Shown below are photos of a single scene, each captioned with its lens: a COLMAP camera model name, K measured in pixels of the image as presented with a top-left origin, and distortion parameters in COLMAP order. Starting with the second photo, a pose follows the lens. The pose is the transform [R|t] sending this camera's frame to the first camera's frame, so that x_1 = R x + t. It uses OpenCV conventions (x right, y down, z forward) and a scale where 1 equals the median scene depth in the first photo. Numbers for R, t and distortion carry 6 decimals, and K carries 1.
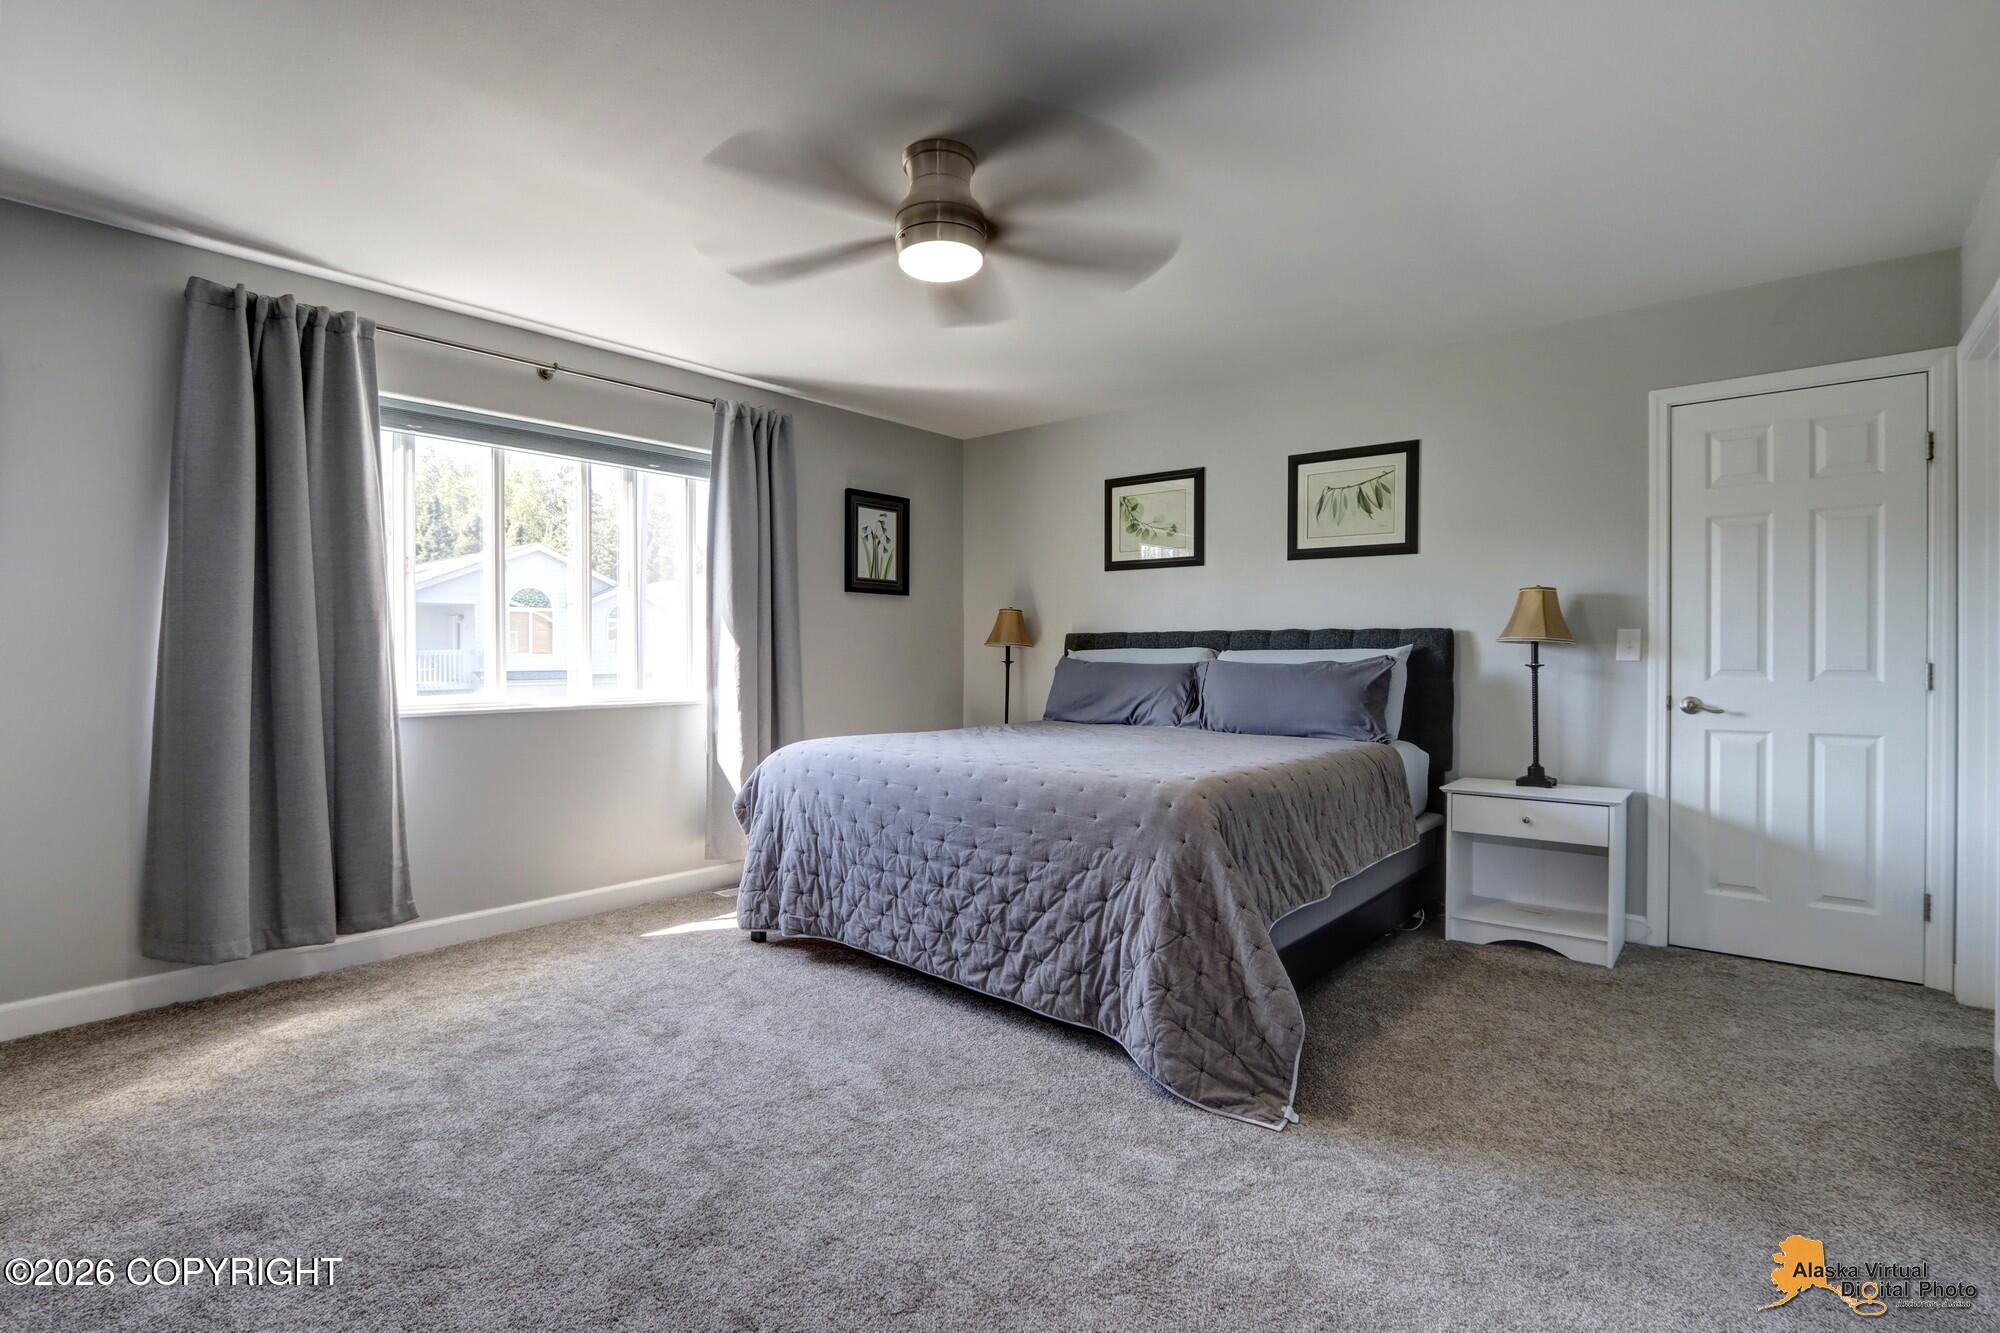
lens RADIAL K [[932.9, 0, 1000.0], [0, 932.9, 666.5], [0, 0, 1]] dist [-0.035031, 0.000289]
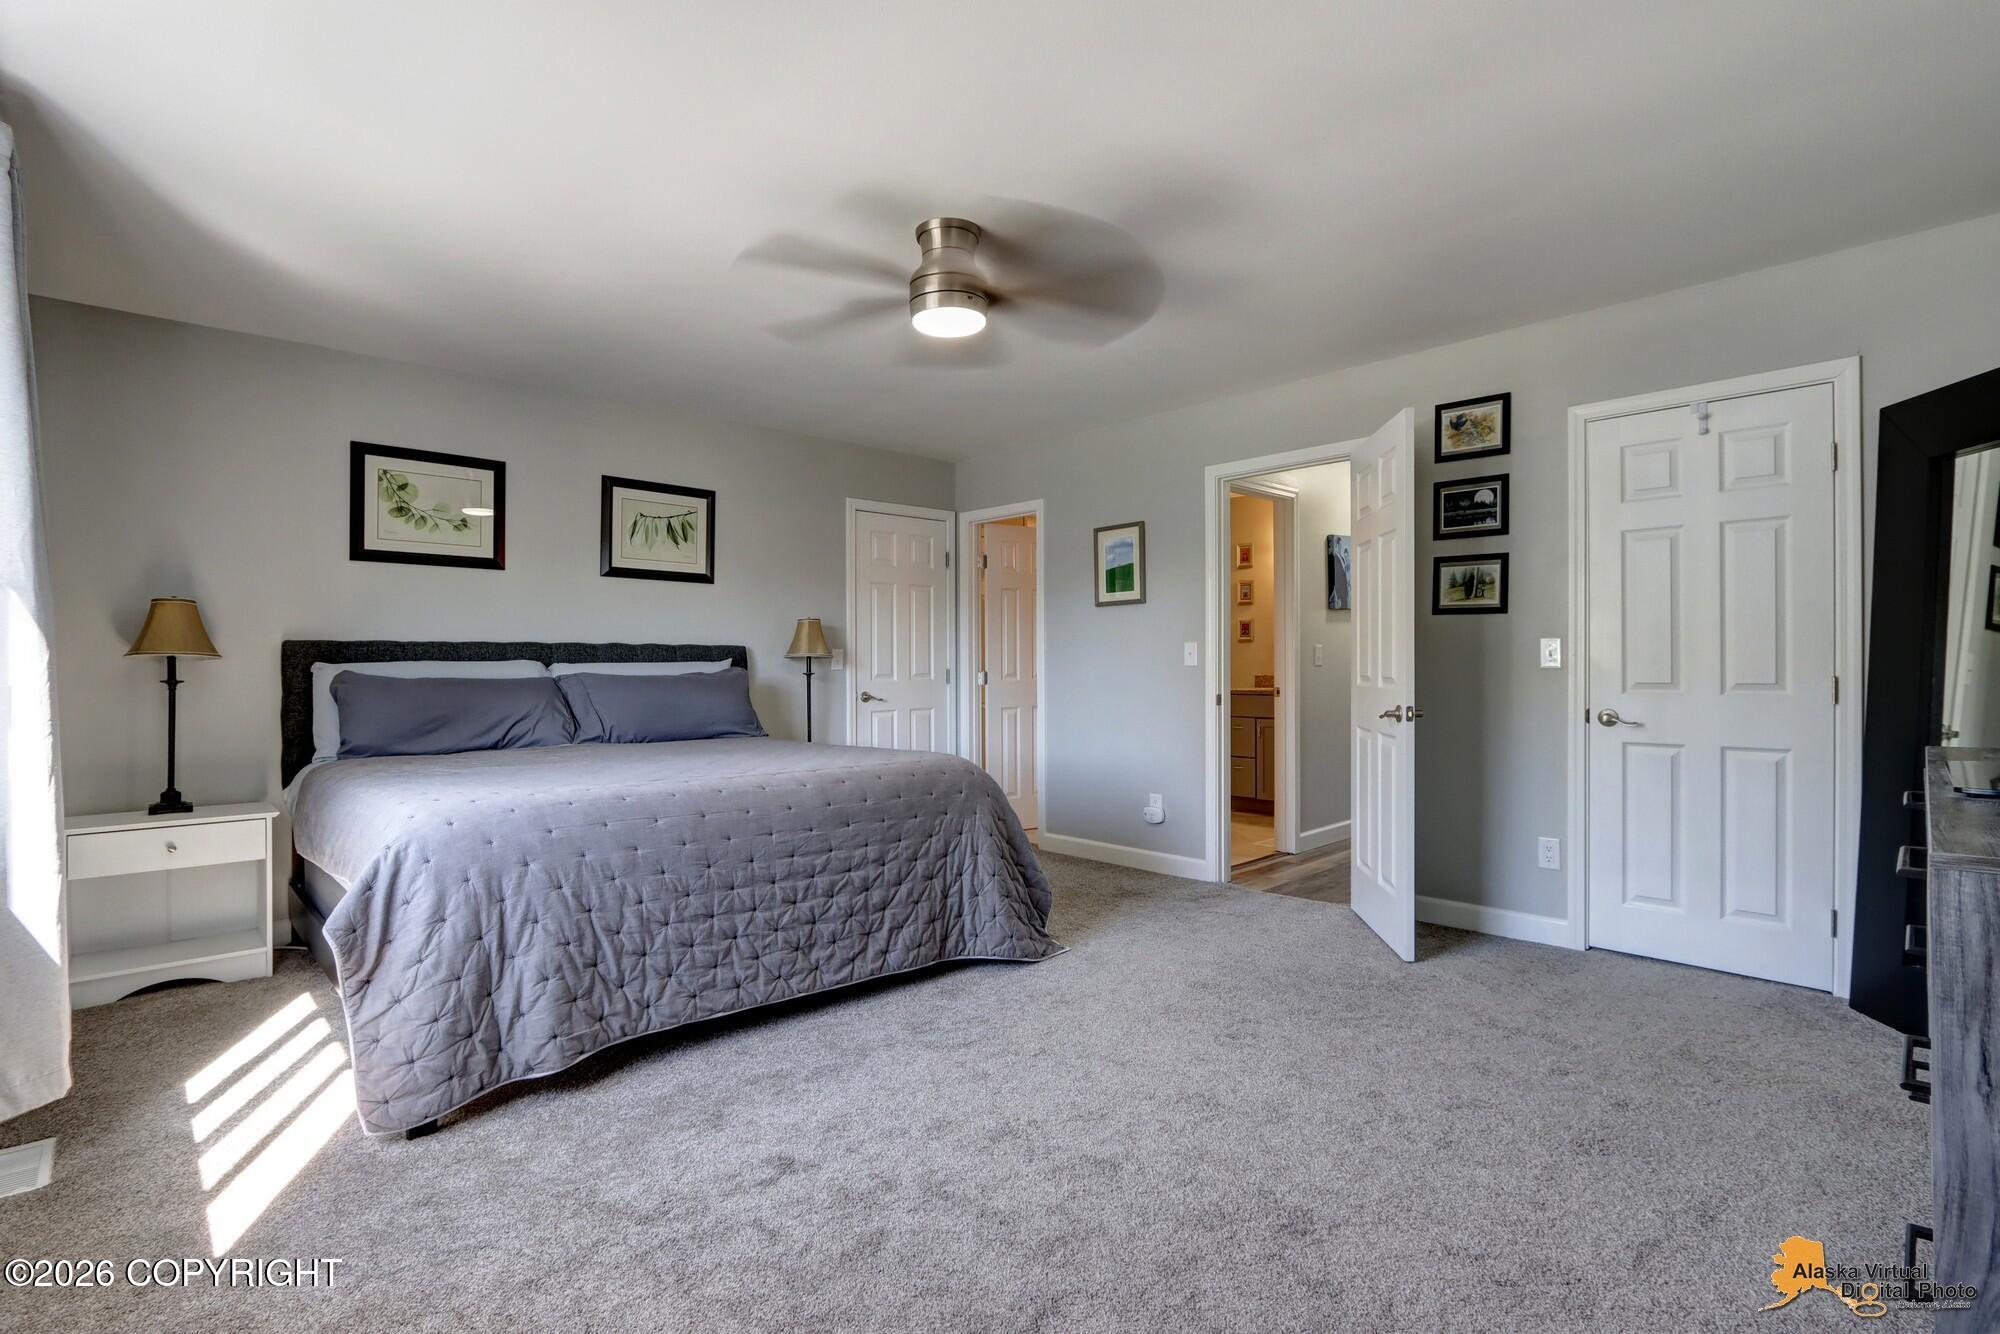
lens RADIAL K [[944.2, 0, 989.4], [0, 944.2, 662.8], [0, 0, 1]] dist [-0.011241, 0.000252]
pose [[0.126011, 0.001308, 0.992028, -0.955320], [0.018589, 0.999820, -0.003680, -0.008309], [-0.991855, 0.018905, 0.125964, 0.625488]]
